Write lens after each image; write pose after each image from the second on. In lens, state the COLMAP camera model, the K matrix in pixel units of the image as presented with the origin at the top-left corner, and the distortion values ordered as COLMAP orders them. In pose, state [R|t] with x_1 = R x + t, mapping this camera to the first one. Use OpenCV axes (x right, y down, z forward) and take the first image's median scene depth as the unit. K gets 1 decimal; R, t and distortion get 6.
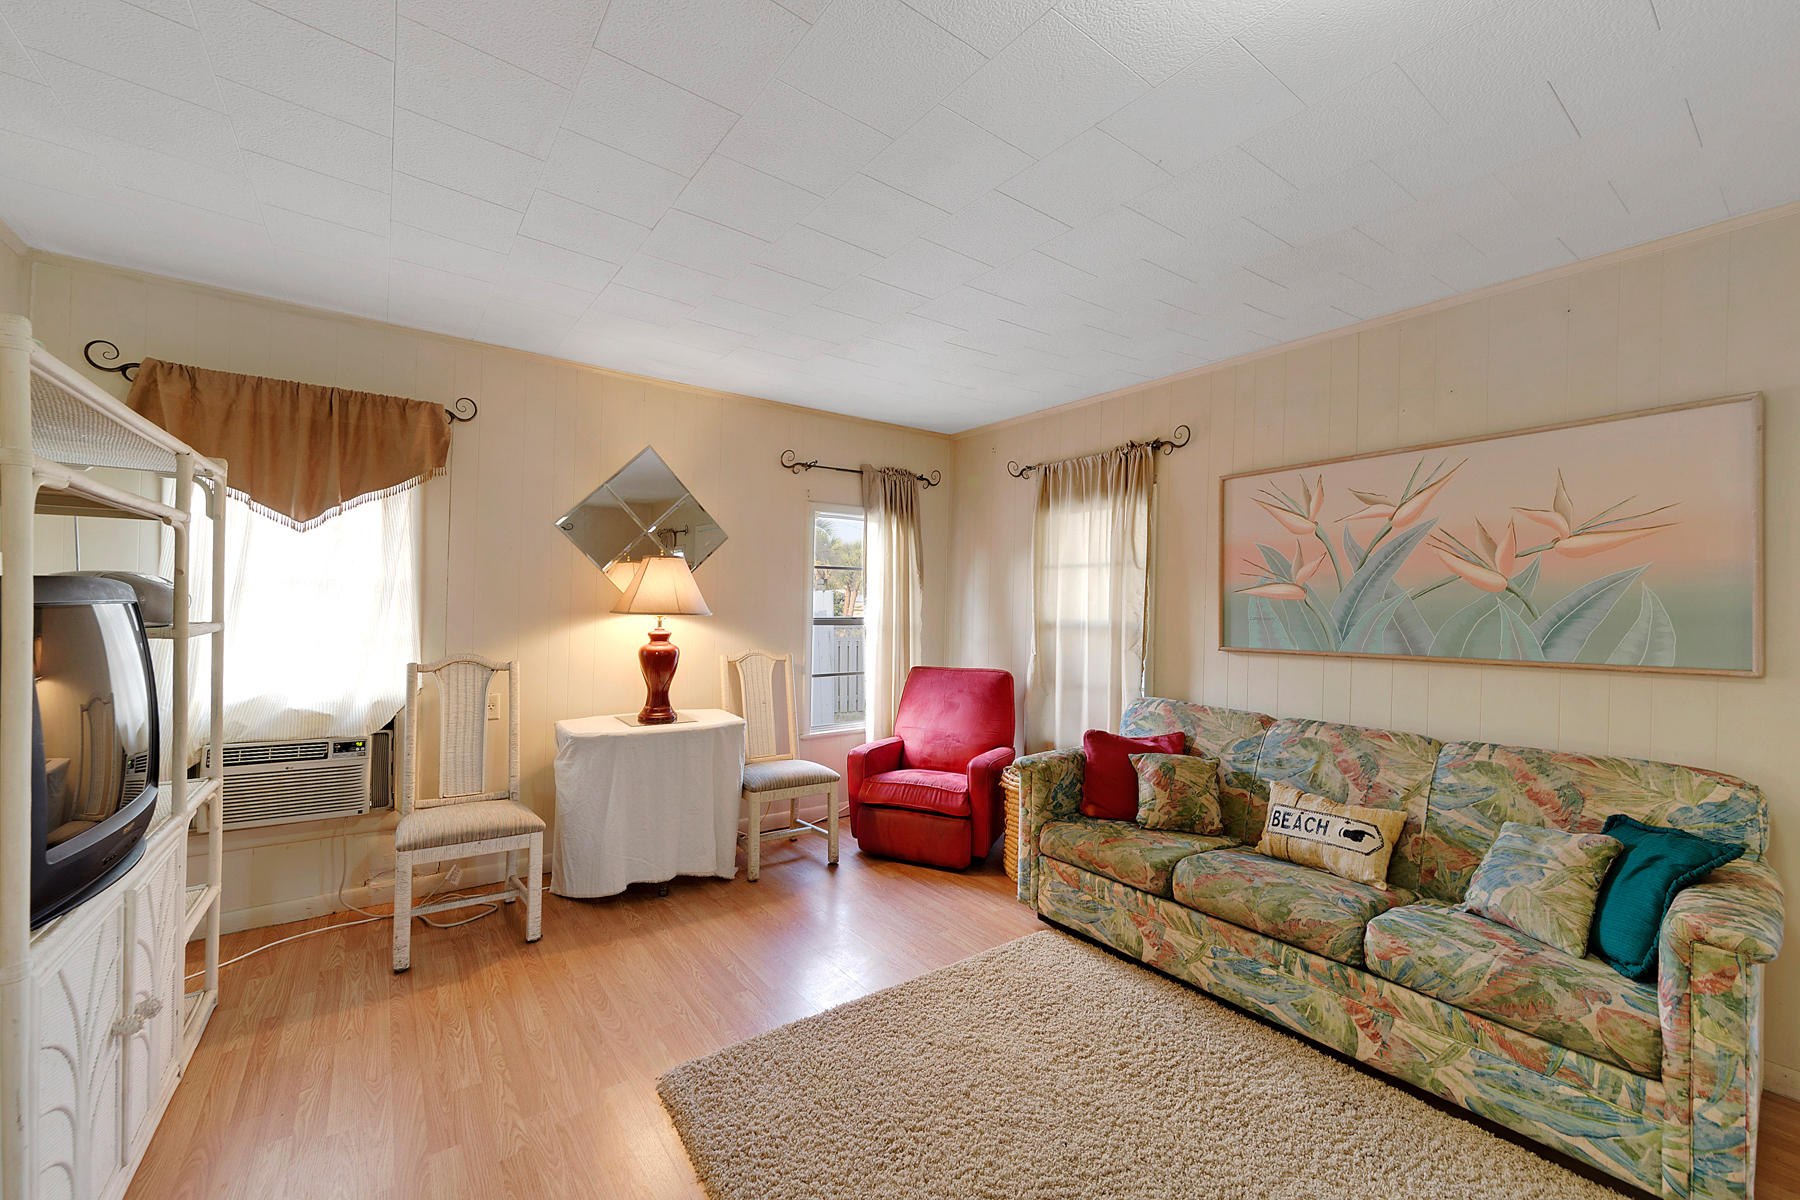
lens RADIAL K [[704.6, 0, 895.2], [0, 704.6, 606.1], [0, 0, 1]] dist [-0.003689, -0.000164]
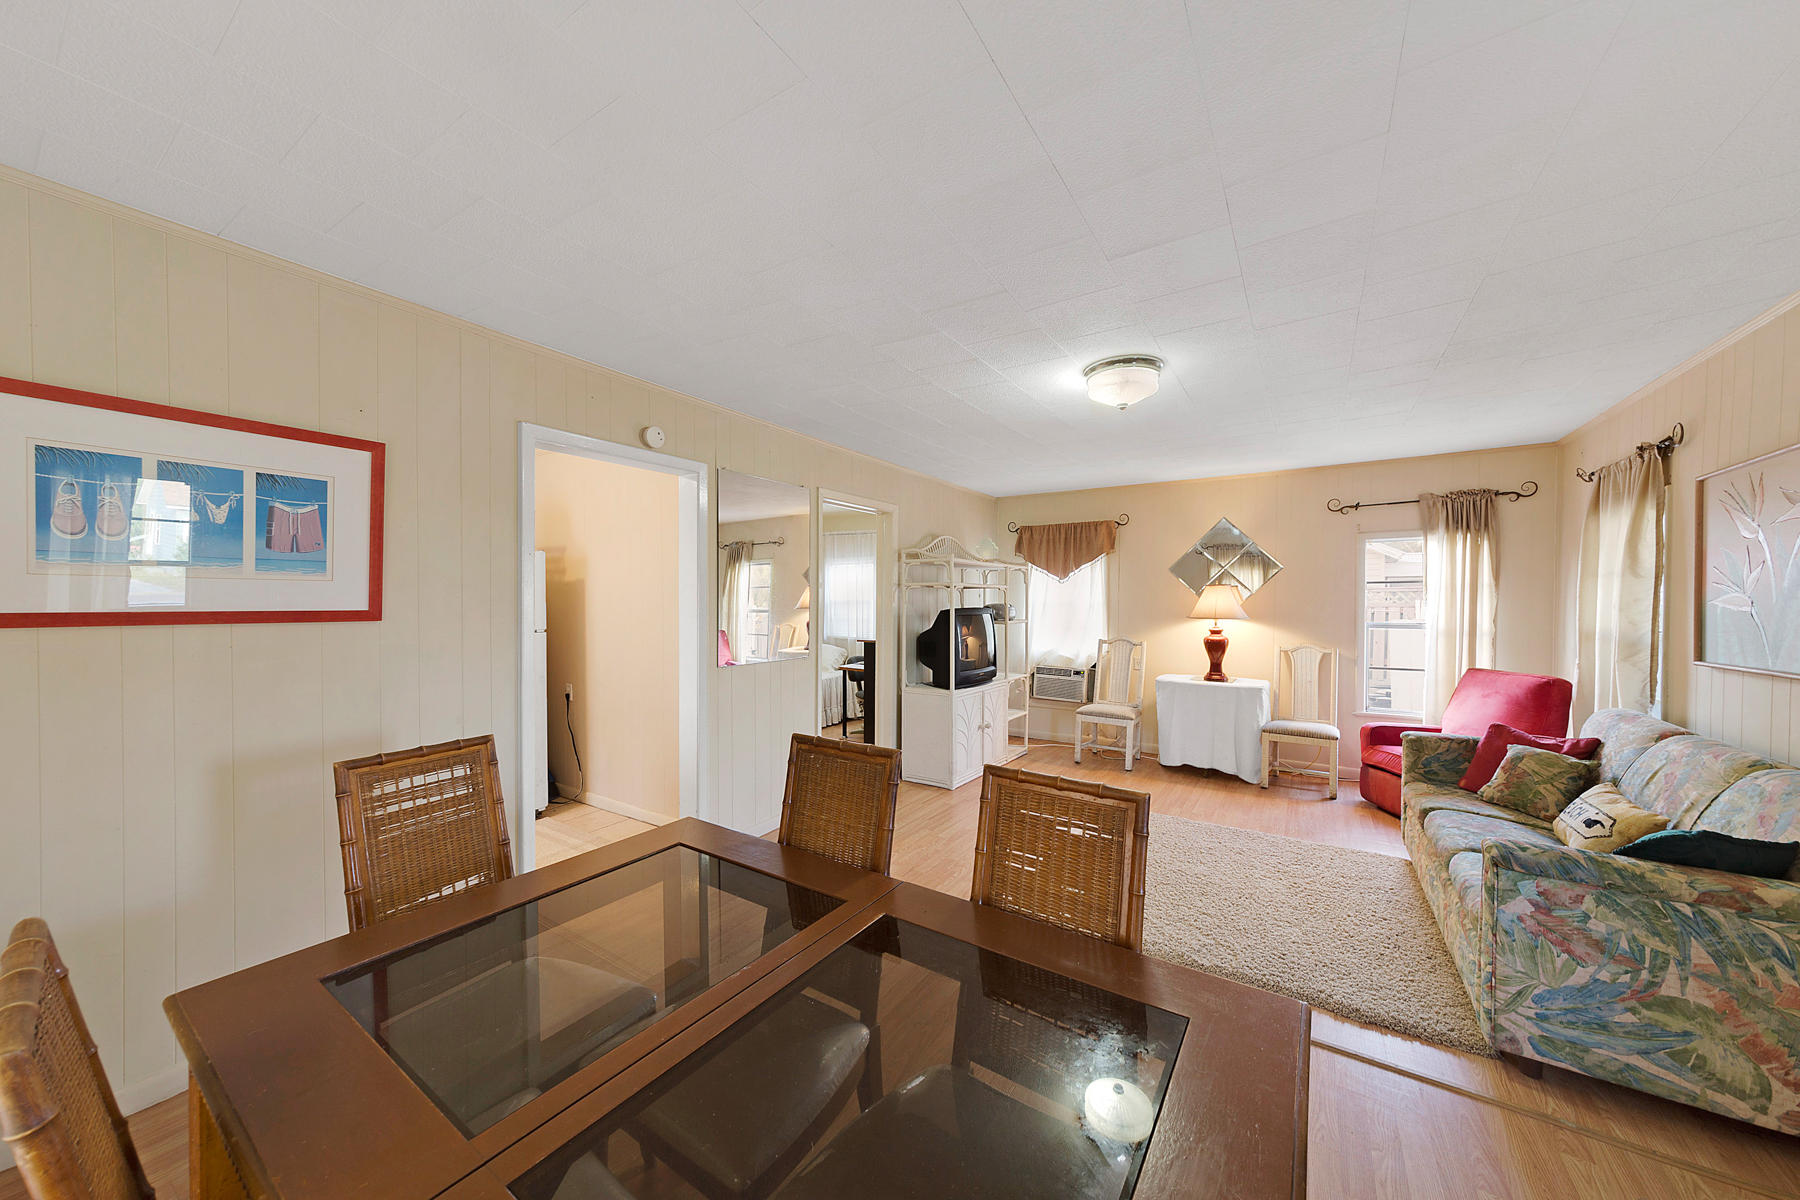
lens RADIAL K [[627.4, 0, 895.0], [0, 627.4, 608.9], [0, 0, 1]] dist [-0.000278, 0.000003]
pose [[0.350911, -0.001675, -0.936407, 0.830140], [0.003234, 0.999995, -0.000577, -0.013176], [0.936403, -0.002826, 0.350914, -0.267732]]
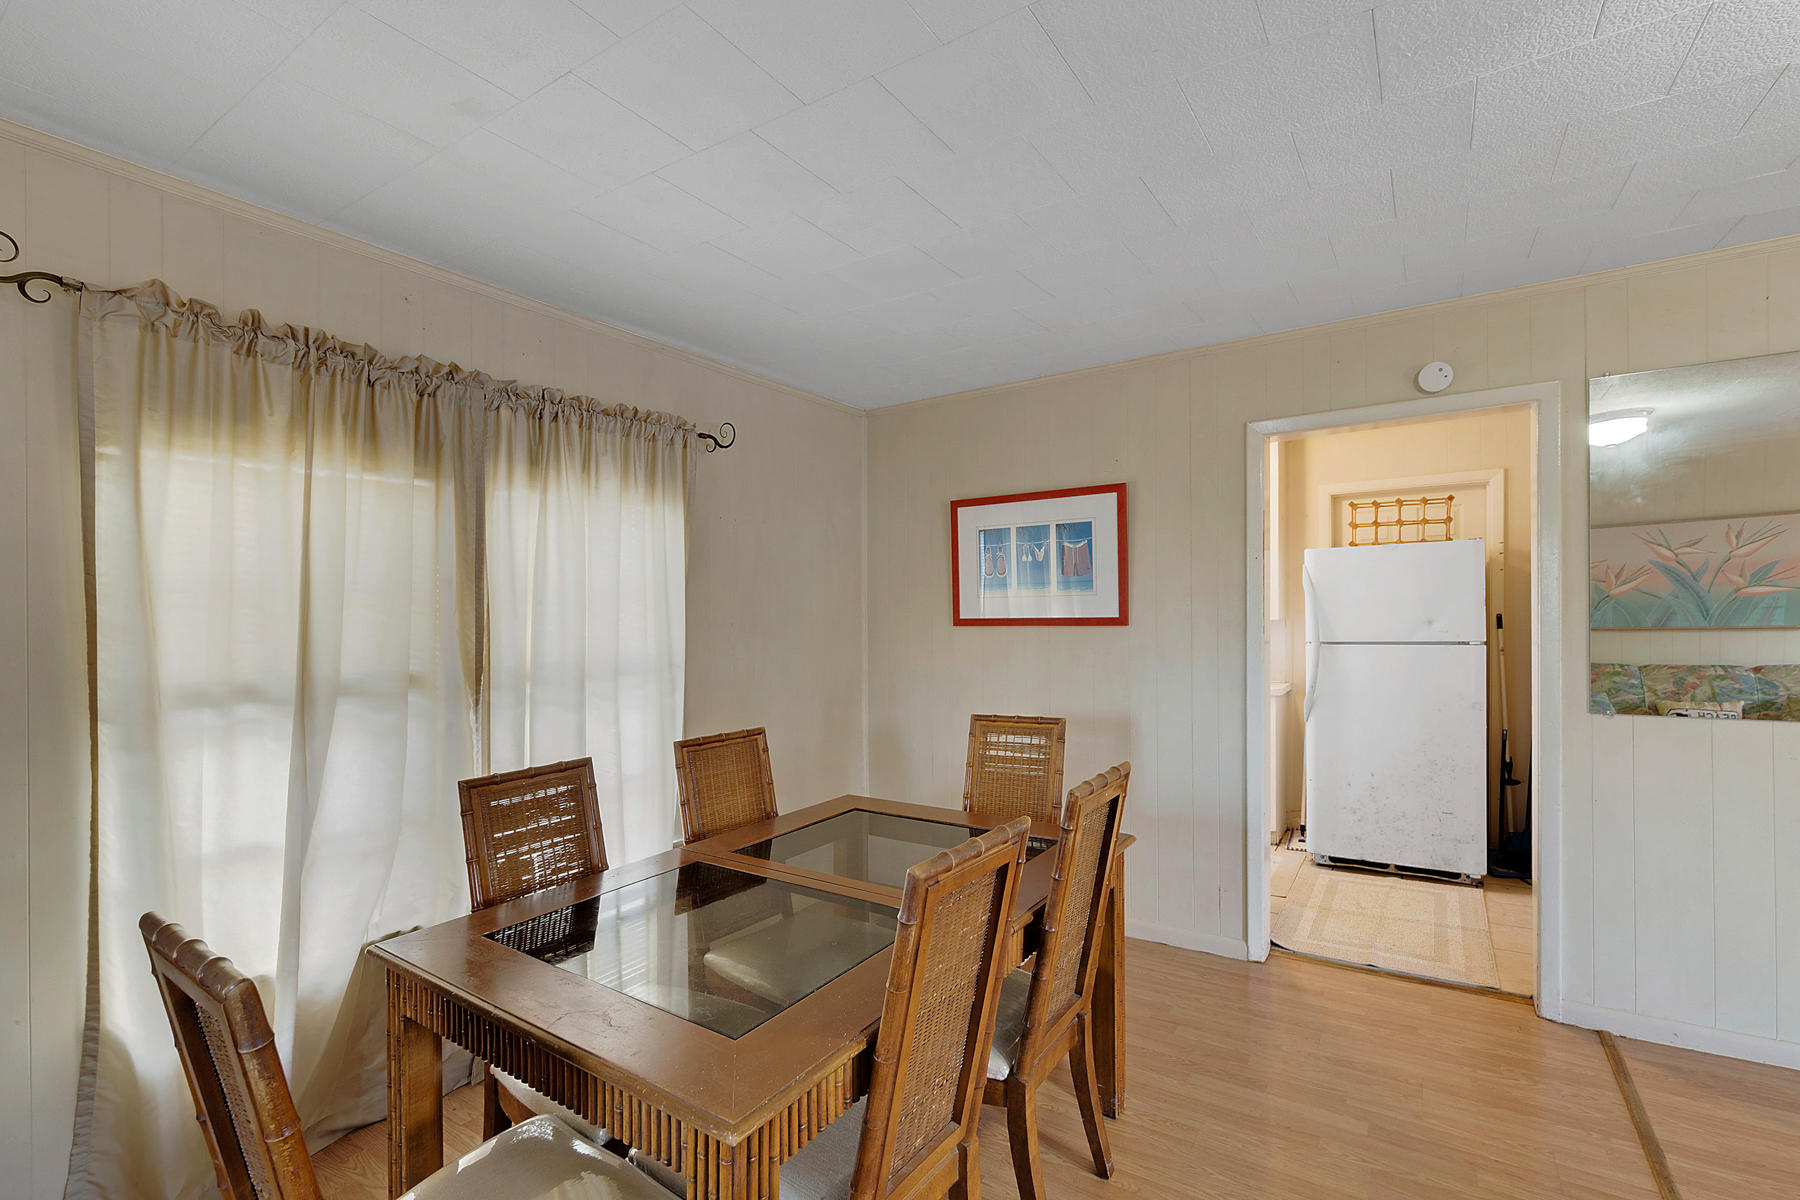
lens RADIAL K [[810.2, 0, 898.5], [0, 810.2, 608.5], [0, 0, 1]] dist [-0.000305, 0.000008]
pose [[-0.935202, -0.004126, -0.354091, 0.179220], [0.000838, 0.999904, -0.013864, -0.005565], [0.354114, -0.013262, -0.935108, 2.239471]]
